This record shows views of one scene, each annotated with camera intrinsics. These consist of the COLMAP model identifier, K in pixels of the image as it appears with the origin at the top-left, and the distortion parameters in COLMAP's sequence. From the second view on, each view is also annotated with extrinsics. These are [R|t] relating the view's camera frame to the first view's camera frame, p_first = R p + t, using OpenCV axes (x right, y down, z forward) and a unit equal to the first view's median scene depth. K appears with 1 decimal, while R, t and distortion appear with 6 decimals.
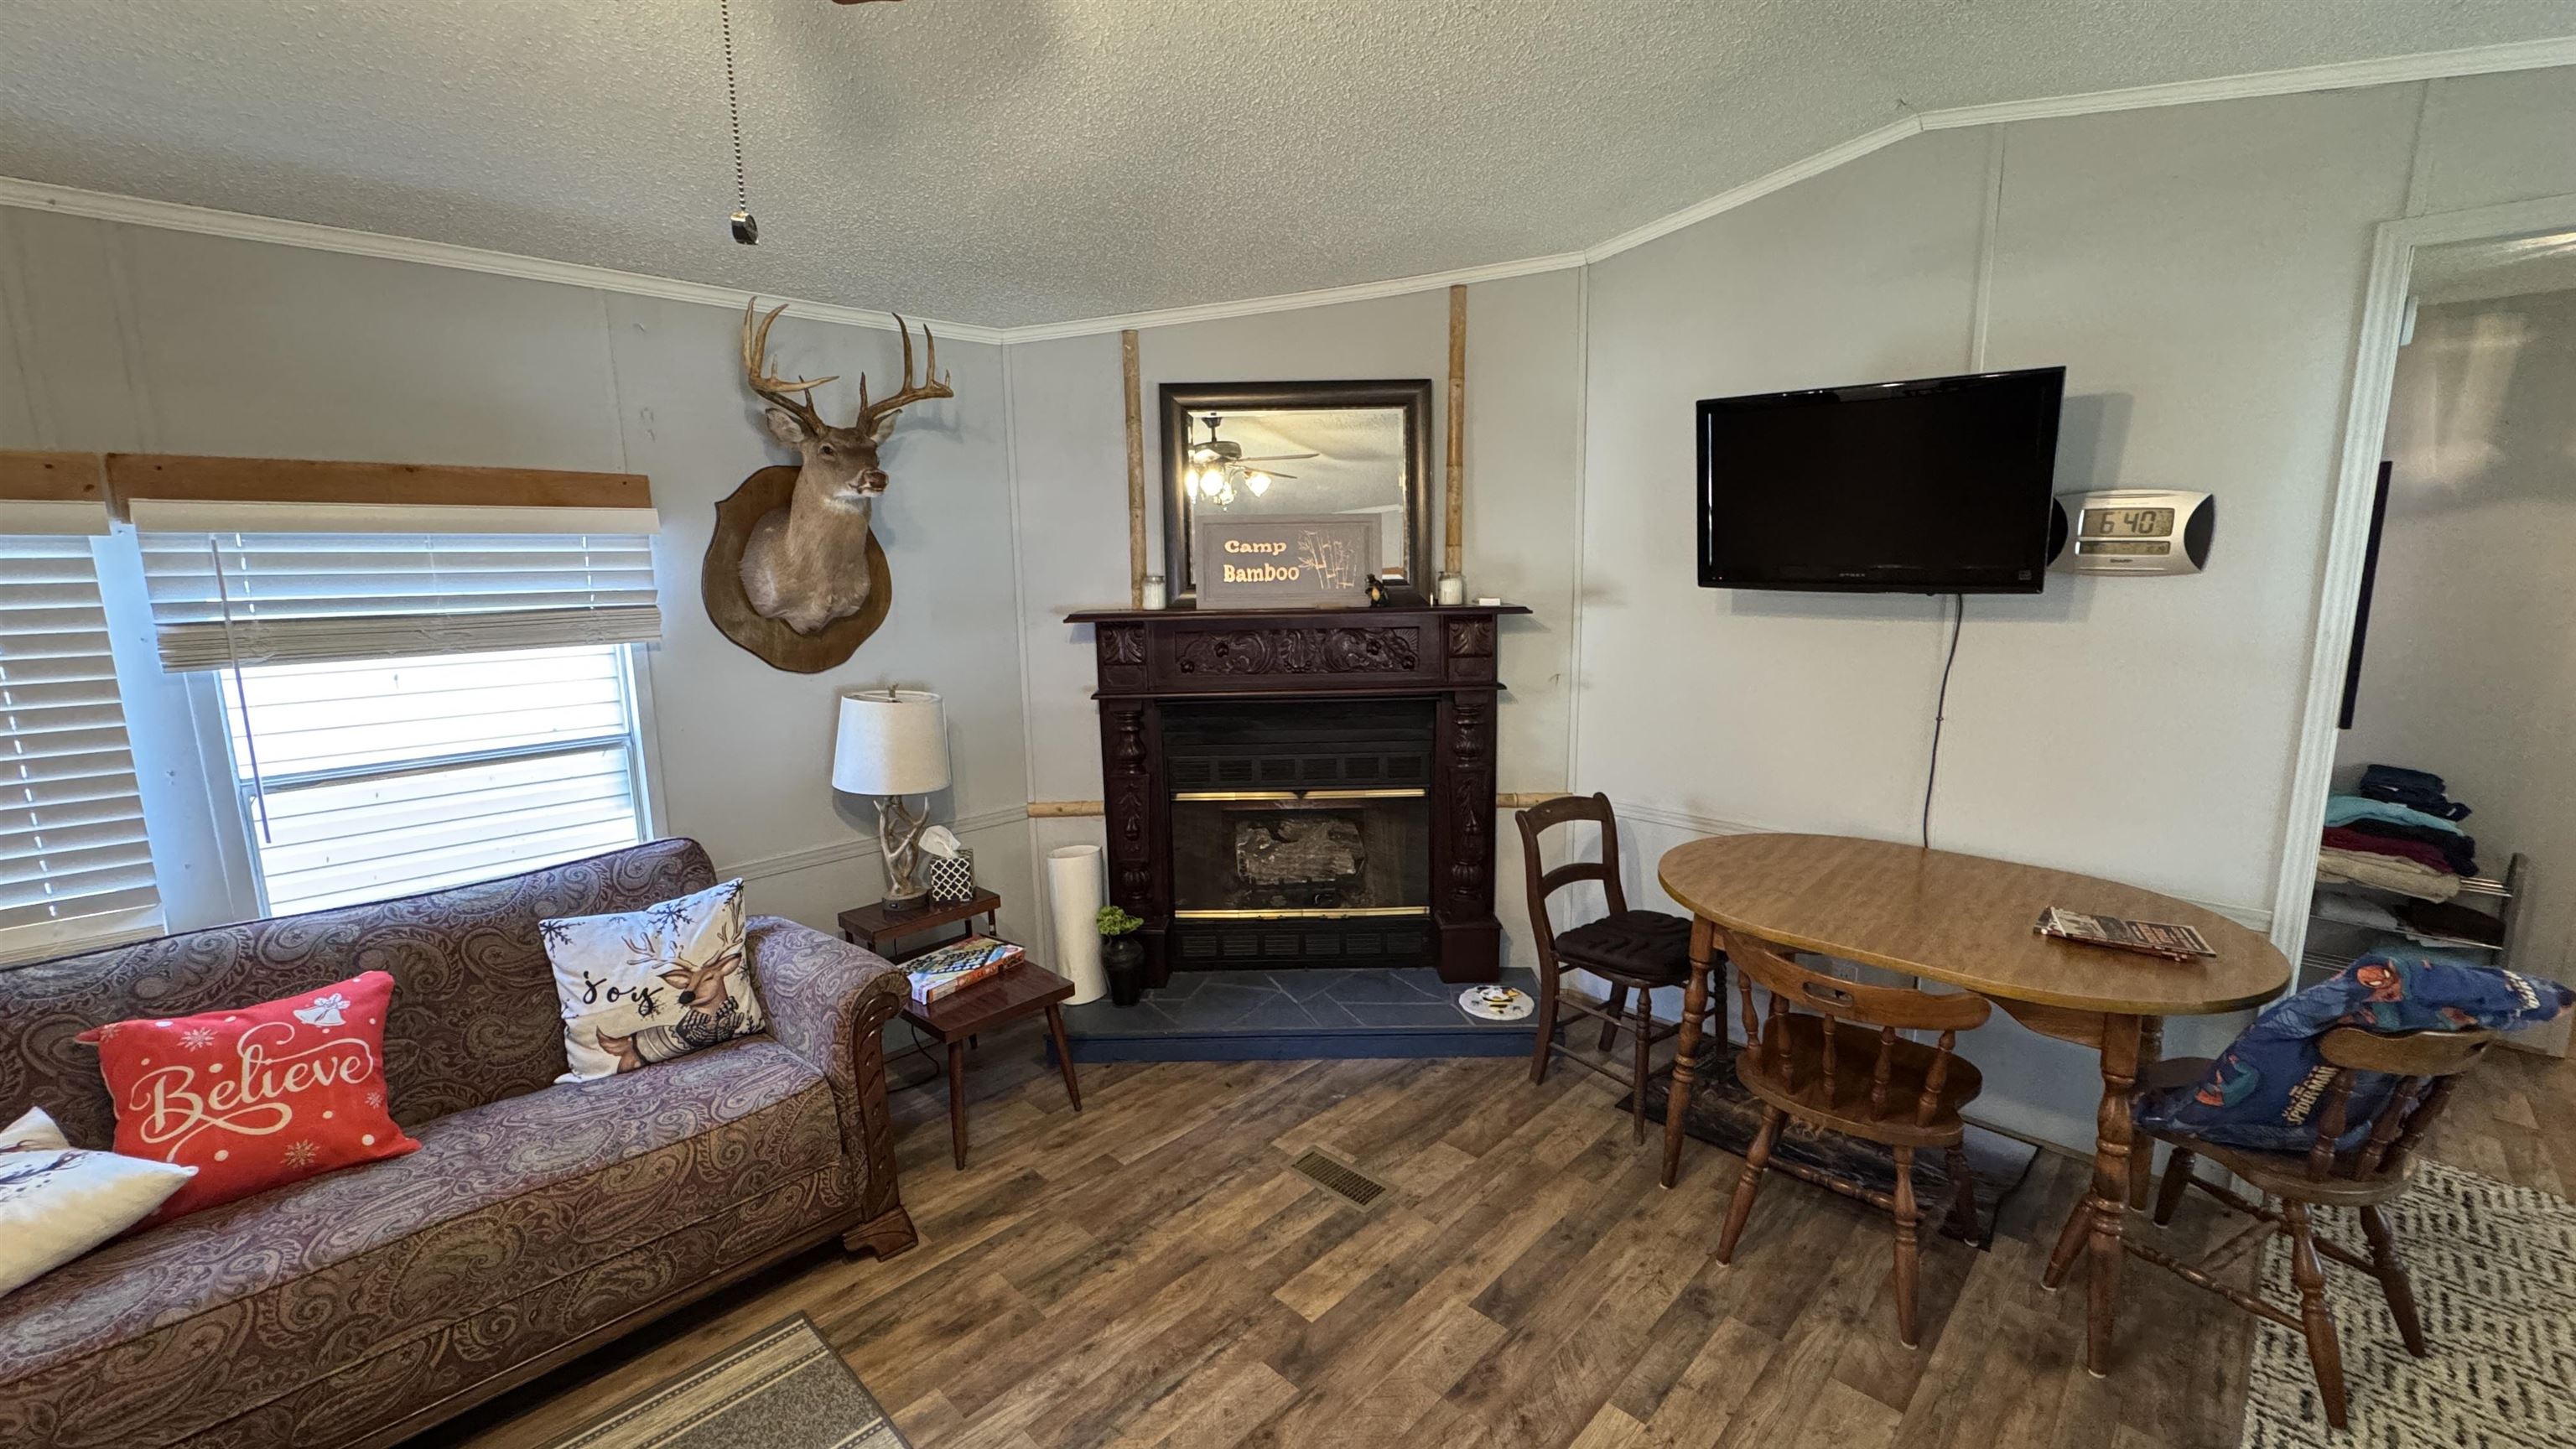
lens RADIAL K [[1043.8, 0, 1288.0], [0, 1043.8, 724.5], [0, 0, 1]] dist [0.000292, 0.000009]
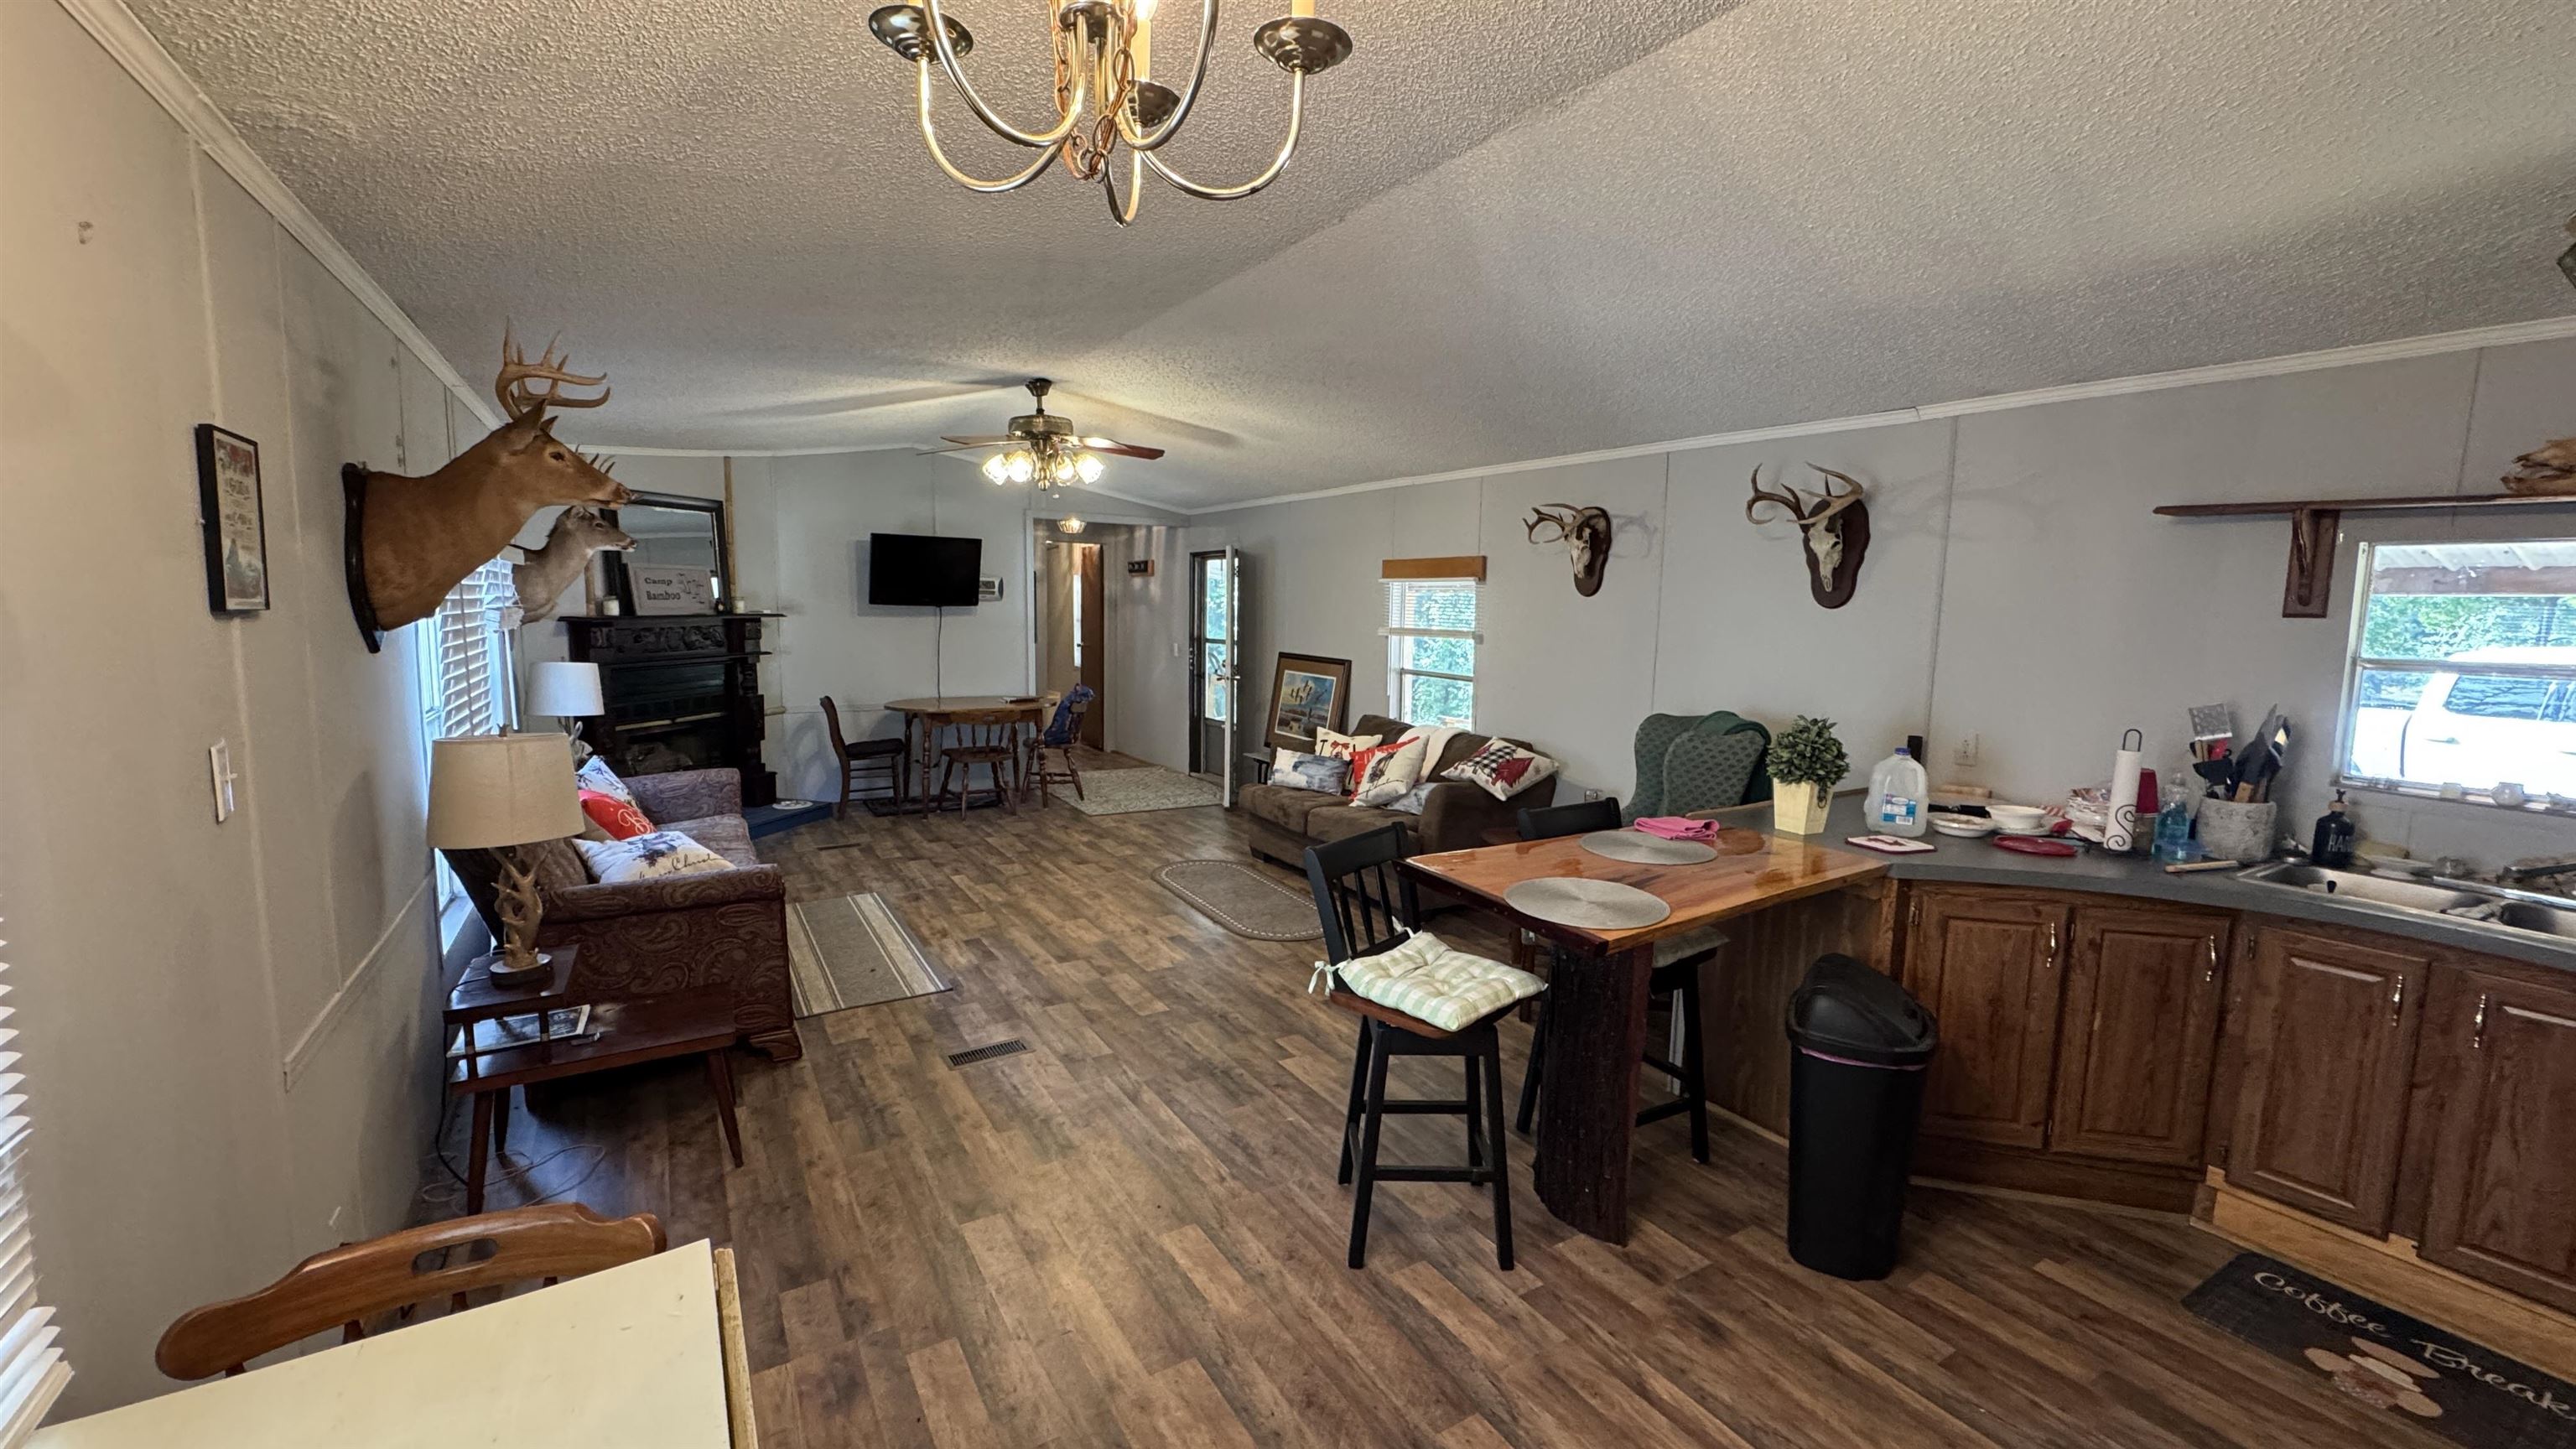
lens RADIAL K [[1043.8, 0, 1288.0], [0, 1043.8, 724.5], [0, 0, 1]] dist [0.000292, 0.000009]
pose [[0.244692, -0.101036, 0.964322, -2.049123], [0.139575, 0.987868, 0.068087, 0.142158], [-0.959502, 0.117935, 0.255825, -0.663262]]
